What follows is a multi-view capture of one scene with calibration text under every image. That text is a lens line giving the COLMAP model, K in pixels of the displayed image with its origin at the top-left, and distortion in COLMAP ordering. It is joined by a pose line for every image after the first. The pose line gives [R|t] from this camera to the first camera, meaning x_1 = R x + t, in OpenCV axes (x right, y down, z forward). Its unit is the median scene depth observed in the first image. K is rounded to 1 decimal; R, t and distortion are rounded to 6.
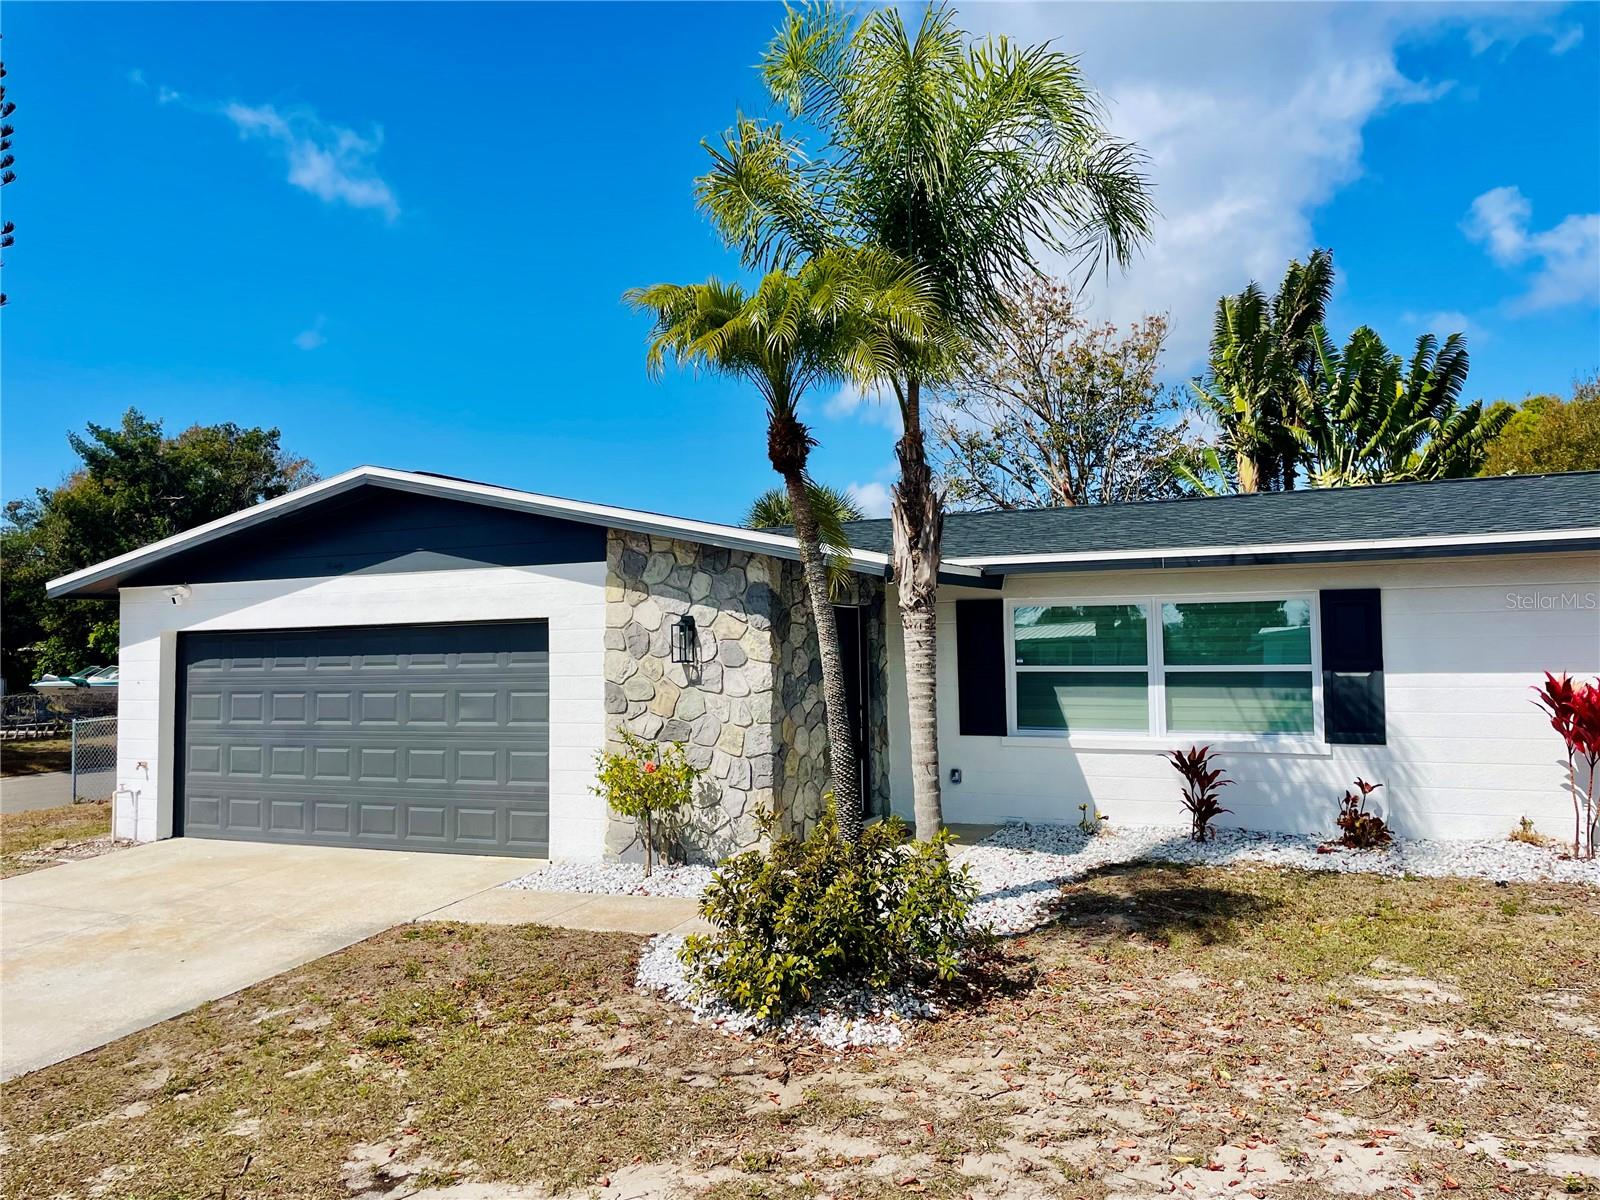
lens RADIAL K [[1201.3, 0, 794.1], [0, 1201.3, 596.0], [0, 0, 1]] dist [0.098033, -0.119642]
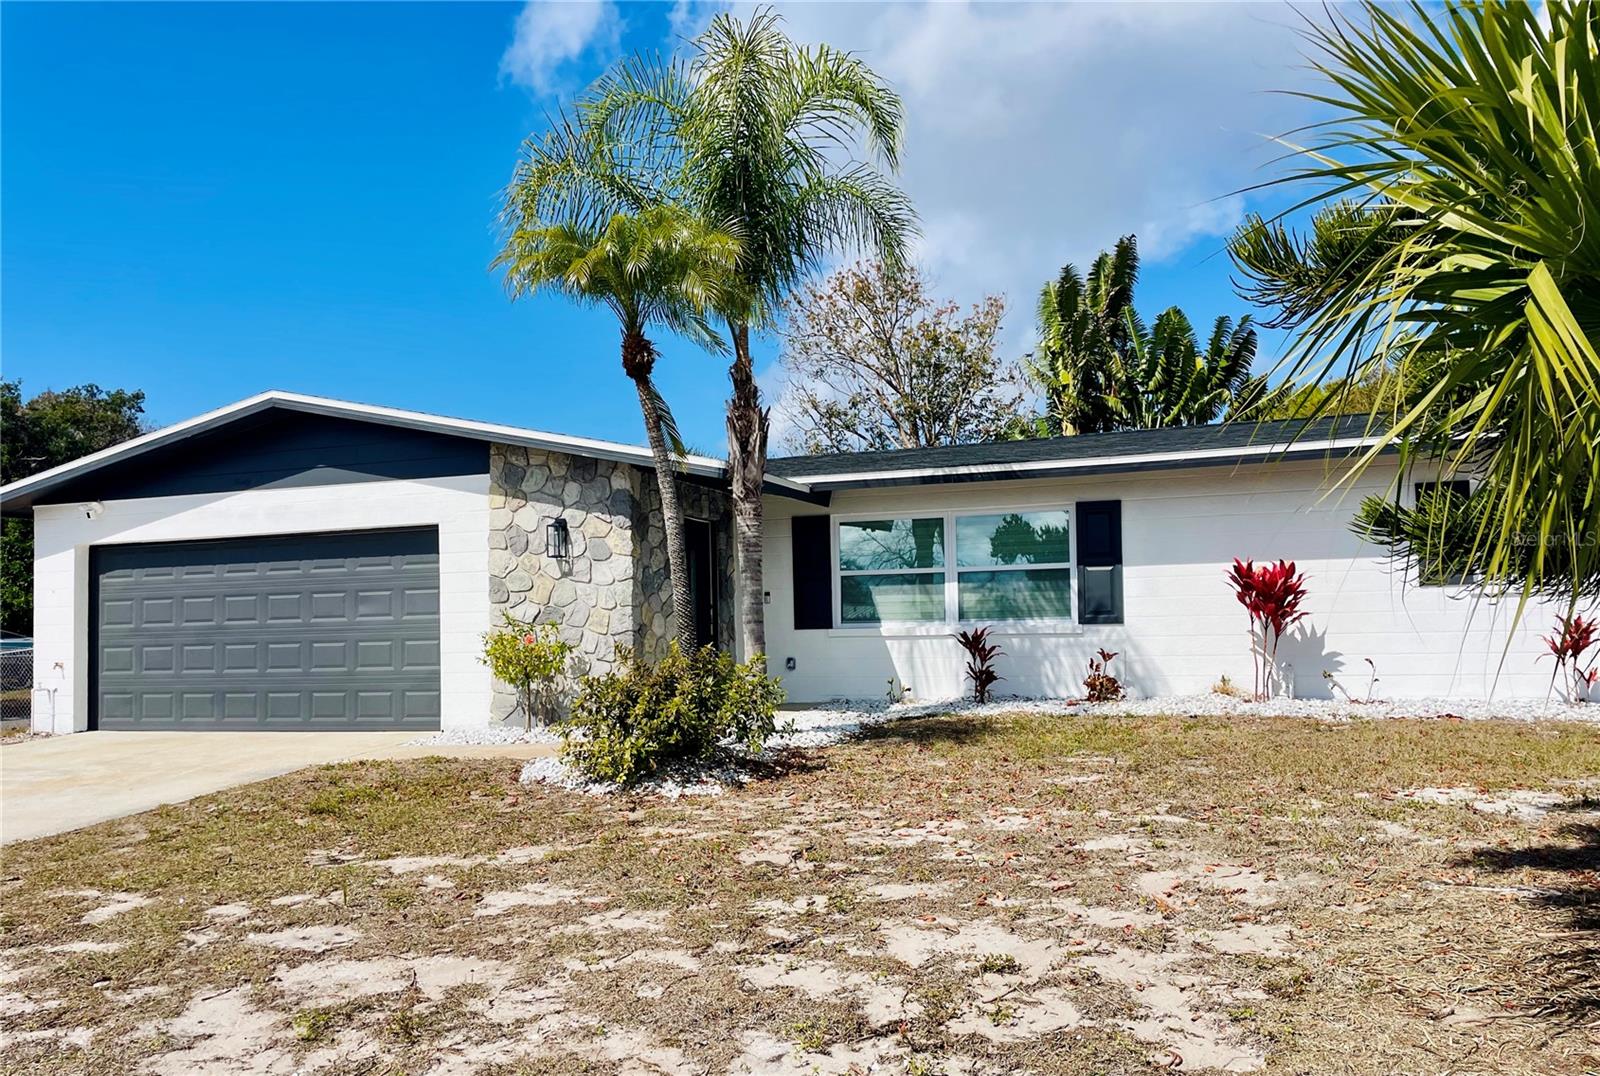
lens RADIAL K [[1190.2, 0, 791.2], [0, 1190.2, 594.4], [0, 0, 1]] dist [0.108009, -0.126515]
pose [[0.994960, -0.002660, 0.100236, 0.018899], [0.001367, 0.999915, 0.012968, 0.073747], [-0.100262, -0.012765, 0.994879, -0.192297]]
